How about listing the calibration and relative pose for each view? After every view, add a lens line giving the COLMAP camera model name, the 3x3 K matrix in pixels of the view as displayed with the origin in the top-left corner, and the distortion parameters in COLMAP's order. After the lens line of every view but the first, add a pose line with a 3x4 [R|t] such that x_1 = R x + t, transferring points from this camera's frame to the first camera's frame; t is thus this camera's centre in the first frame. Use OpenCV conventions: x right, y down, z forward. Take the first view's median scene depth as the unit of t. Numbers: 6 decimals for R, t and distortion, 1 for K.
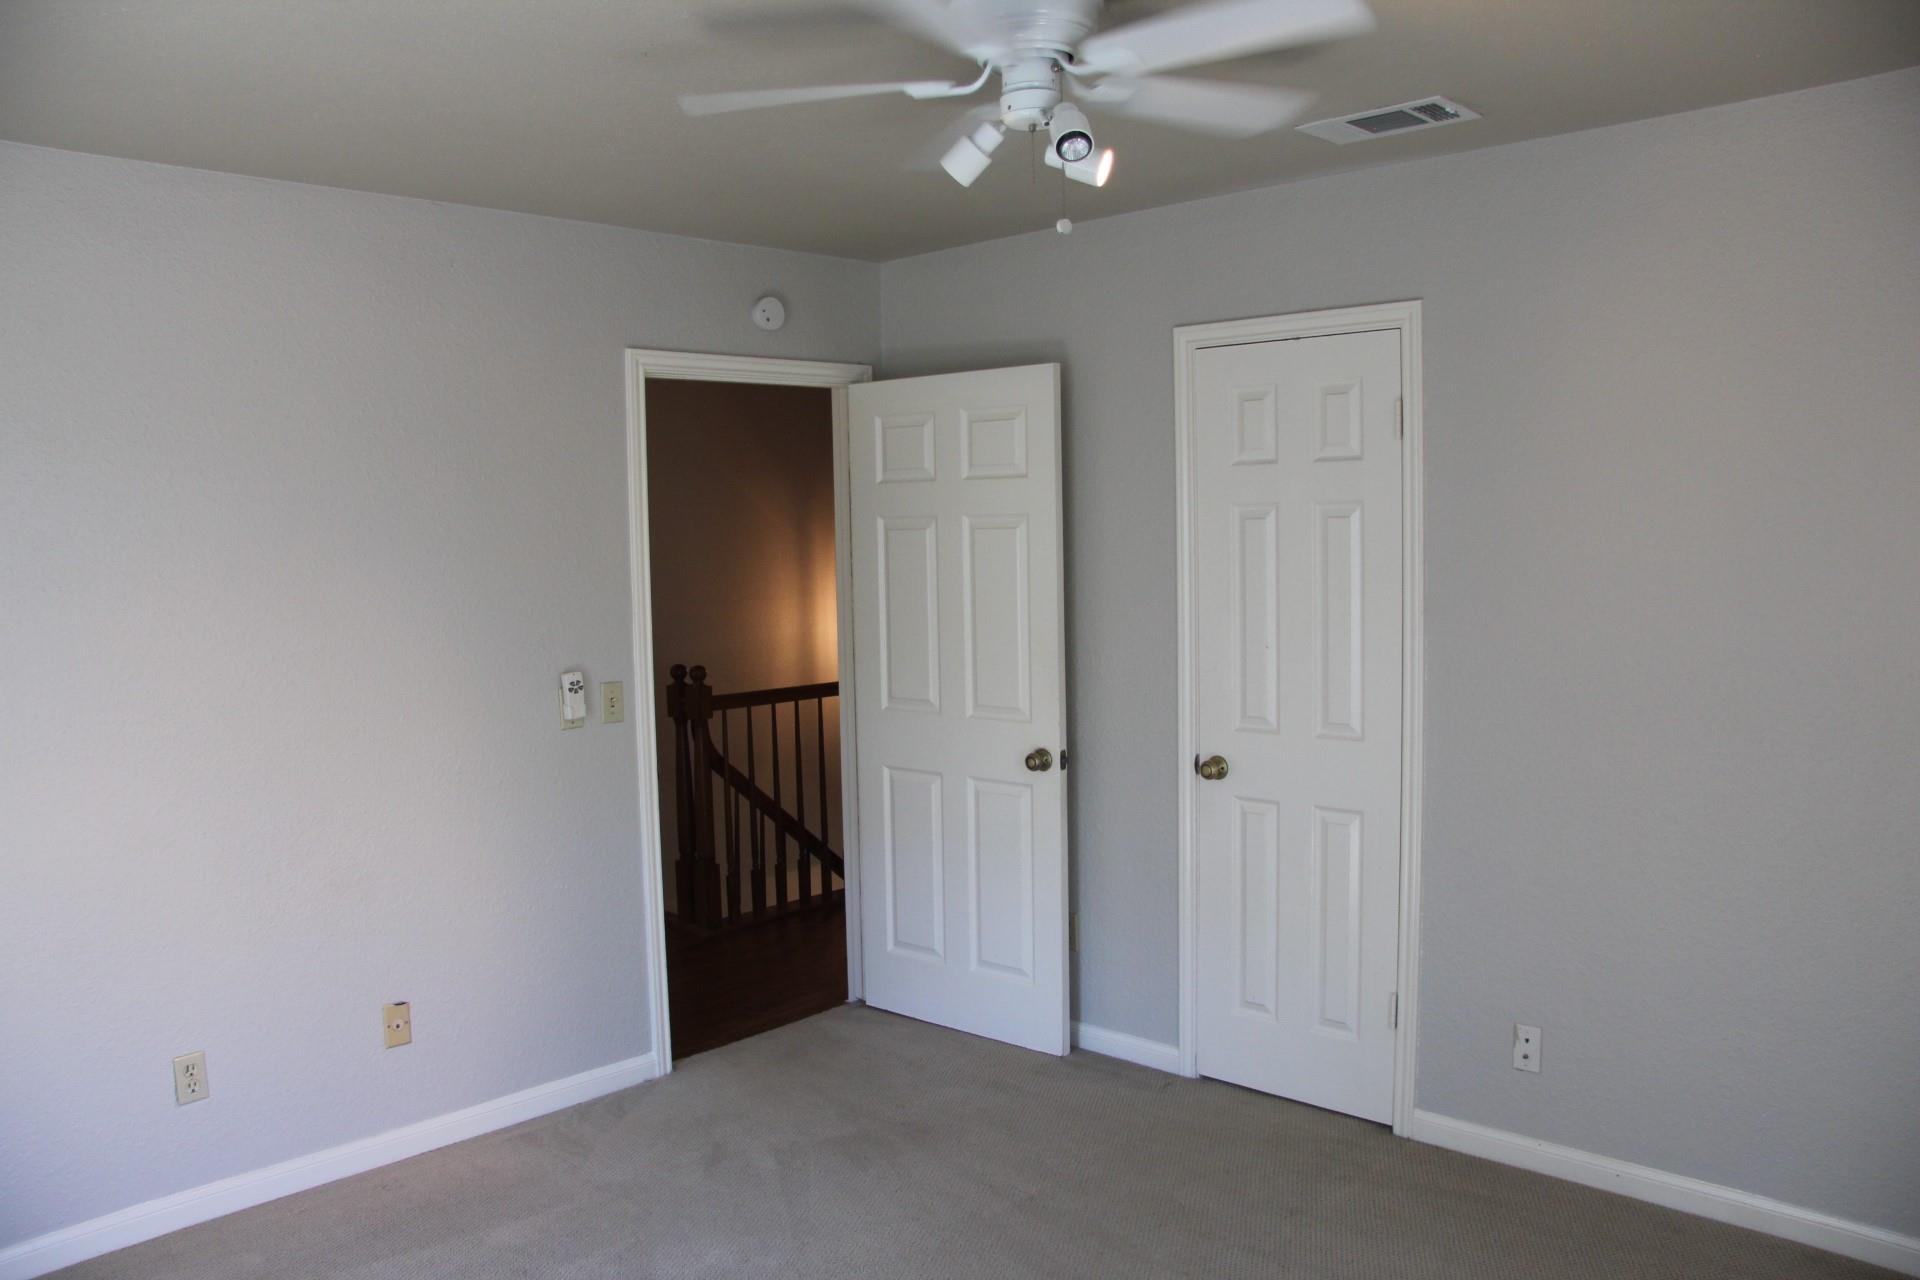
lens RADIAL K [[1475.7, 0, 960.0], [0, 1475.7, 640.0], [0, 0, 1]] dist [-0.027567, 0.005700]
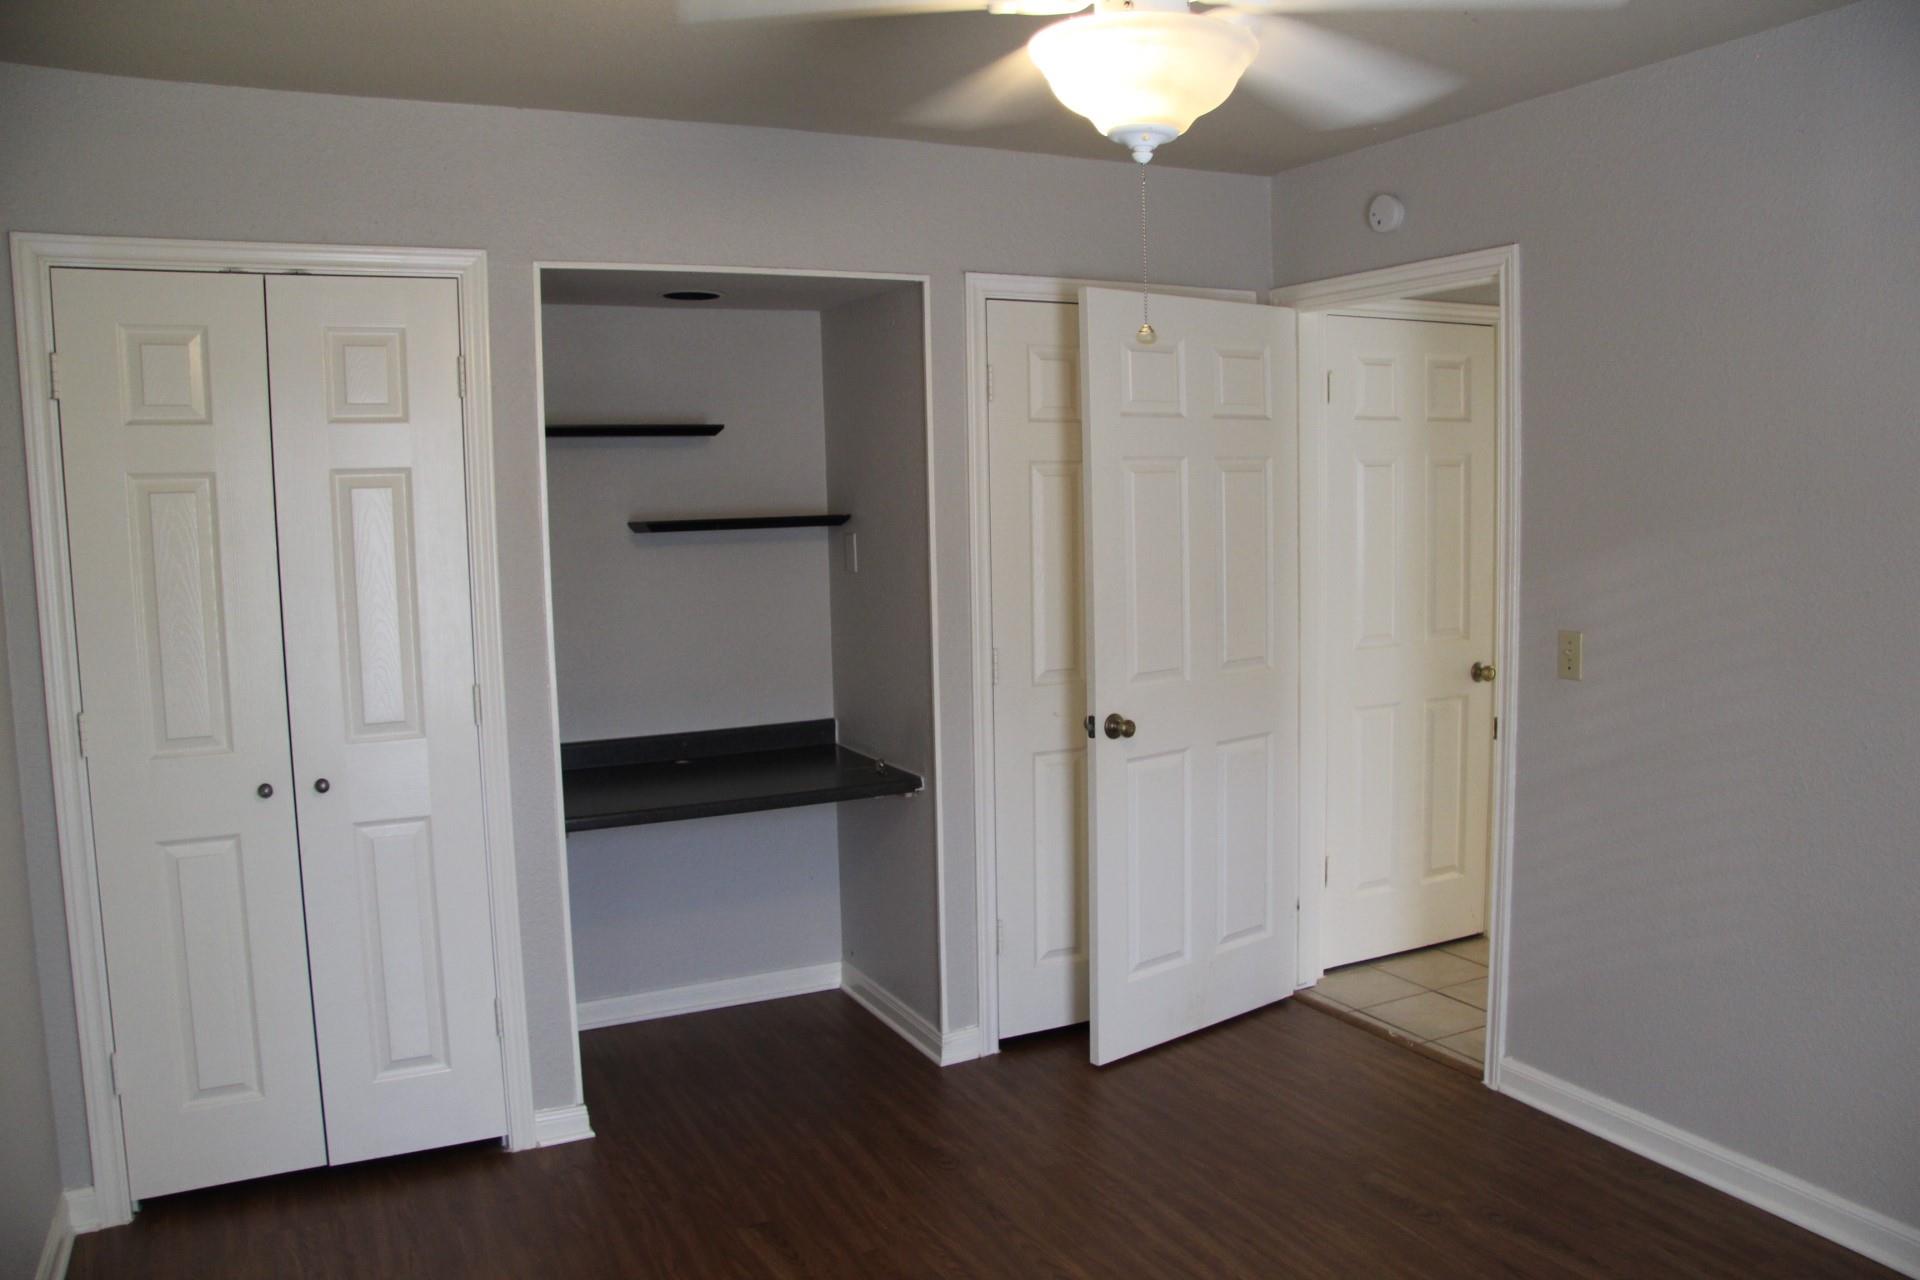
lens RADIAL K [[1475.7, 0, 960.0], [0, 1475.7, 640.0], [0, 0, 1]] dist [-0.027567, 0.005700]
pose [[0.417778, -0.083071, 0.904743, -0.446485], [0.079254, 0.995347, 0.054793, -0.015691], [-0.905086, 0.048813, 0.422418, 0.357117]]
